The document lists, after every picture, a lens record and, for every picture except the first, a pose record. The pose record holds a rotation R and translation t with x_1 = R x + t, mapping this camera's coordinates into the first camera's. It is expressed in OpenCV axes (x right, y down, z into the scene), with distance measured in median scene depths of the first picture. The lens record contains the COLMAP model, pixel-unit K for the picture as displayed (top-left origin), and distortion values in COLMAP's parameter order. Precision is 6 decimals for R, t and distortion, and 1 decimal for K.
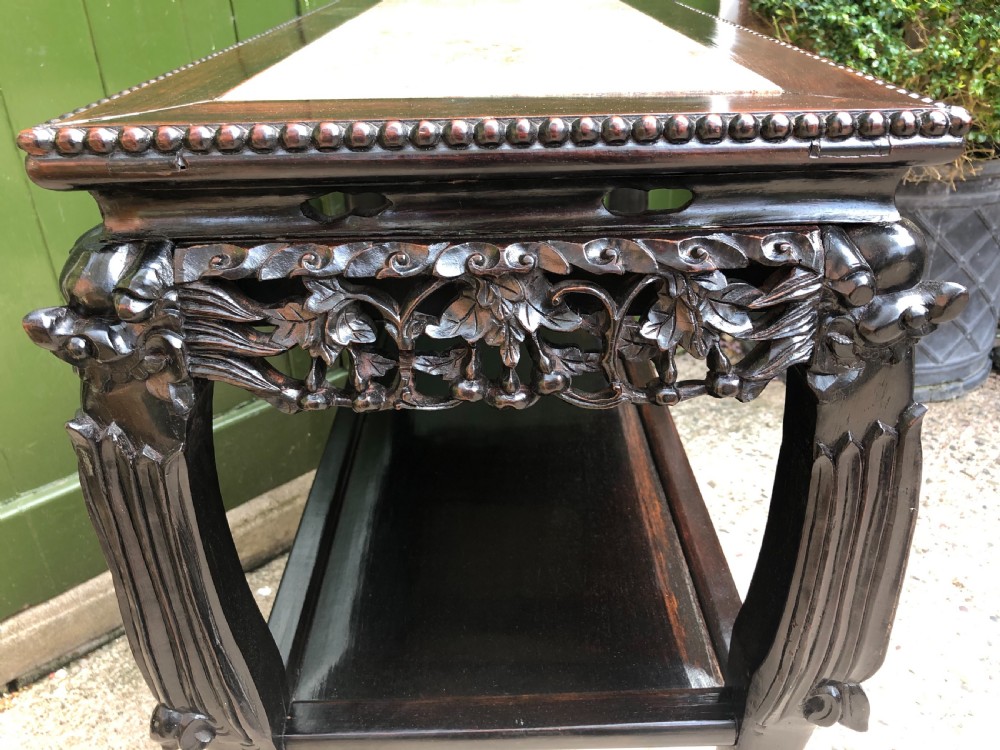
lens RADIAL K [[831.0, 0, 500.0], [0, 831.0, 357.6], [0, 0, 1]] dist [0.003111, 0.019205]
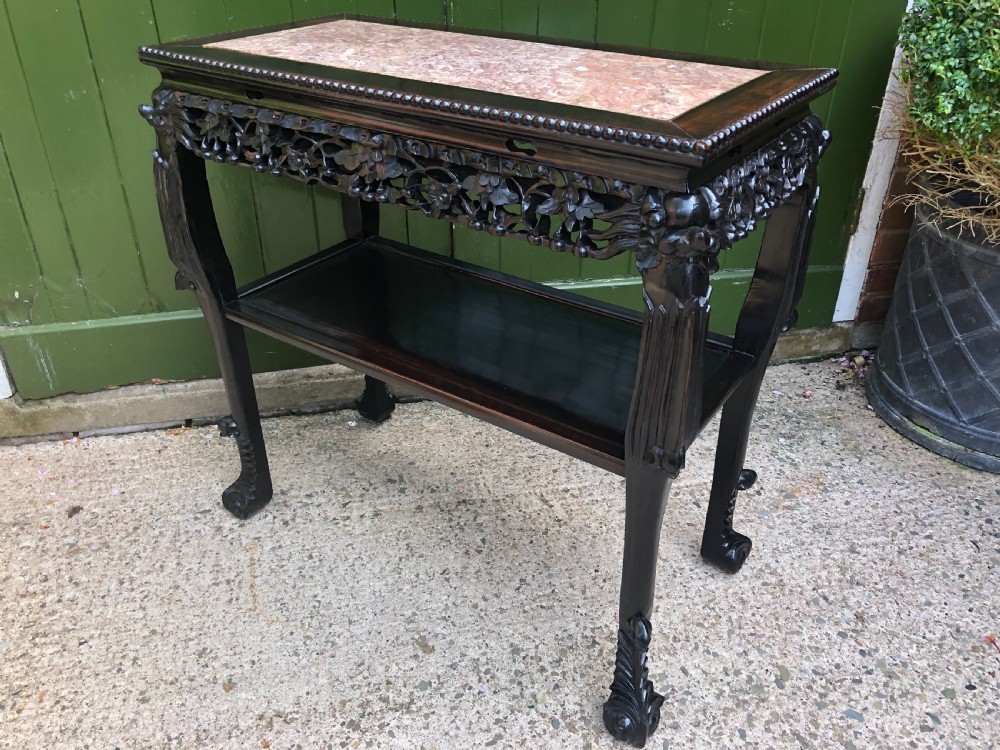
lens RADIAL K [[828.6, 0, 512.0], [0, 828.6, 363.0], [0, 0, 1]] dist [-0.003774, 0.024586]
pose [[0.870223, 0.283046, -0.403234, 1.608960], [-0.255690, 0.959103, 0.121425, -0.182063], [0.421111, -0.002564, 0.907005, -0.488408]]
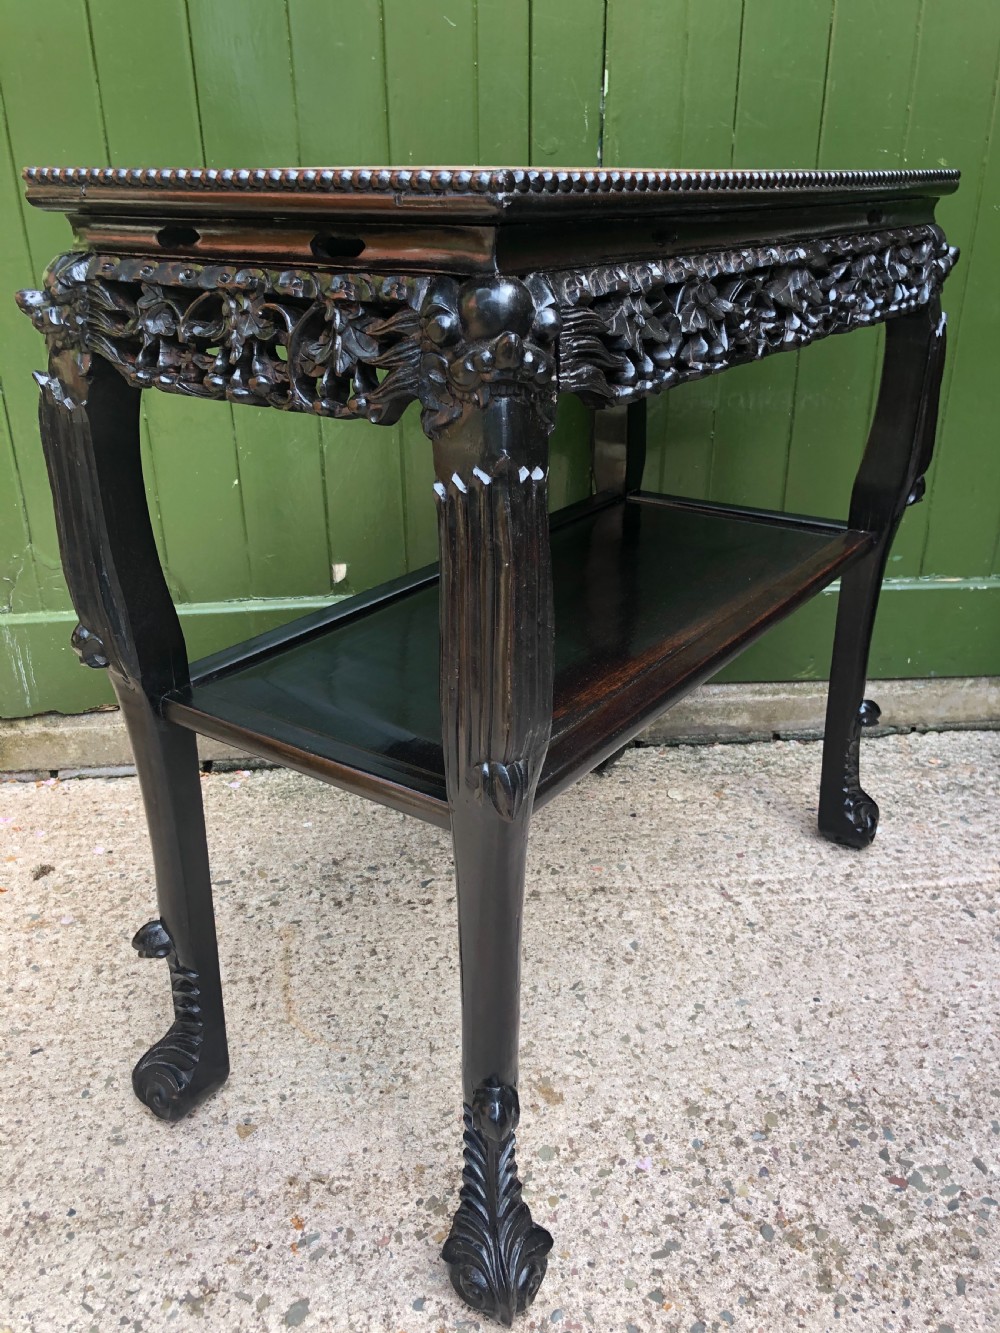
lens RADIAL K [[1107.7, 0, 504.9], [0, 1107.7, 651.2], [0, 0, 1]] dist [0.003111, 0.019205]
pose [[0.811359, 0.253623, -0.526661, 1.397131], [-0.282233, 0.958966, 0.027006, 0.276247], [0.511899, 0.126730, 0.849646, -0.215472]]
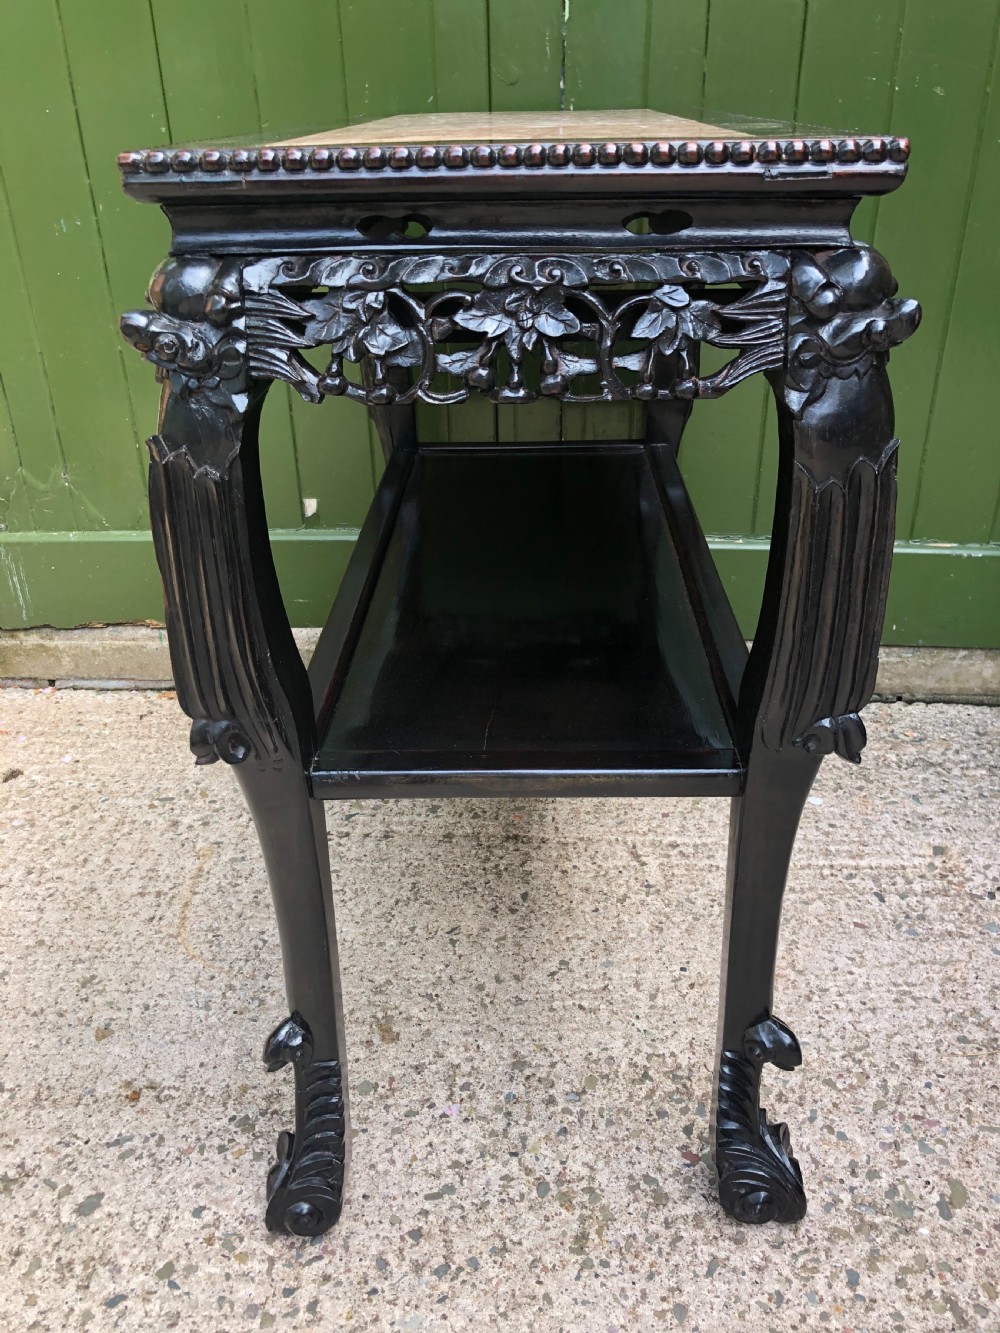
lens RADIAL K [[1107.7, 0, 509.5], [0, 1107.7, 649.9], [0, 0, 1]] dist [0.003111, 0.019205]
pose [[0.710865, 0.343947, -0.613492, 1.964967], [-0.327360, 0.933828, 0.144222, -0.071235], [0.622501, 0.098310, 0.776420, 0.195502]]
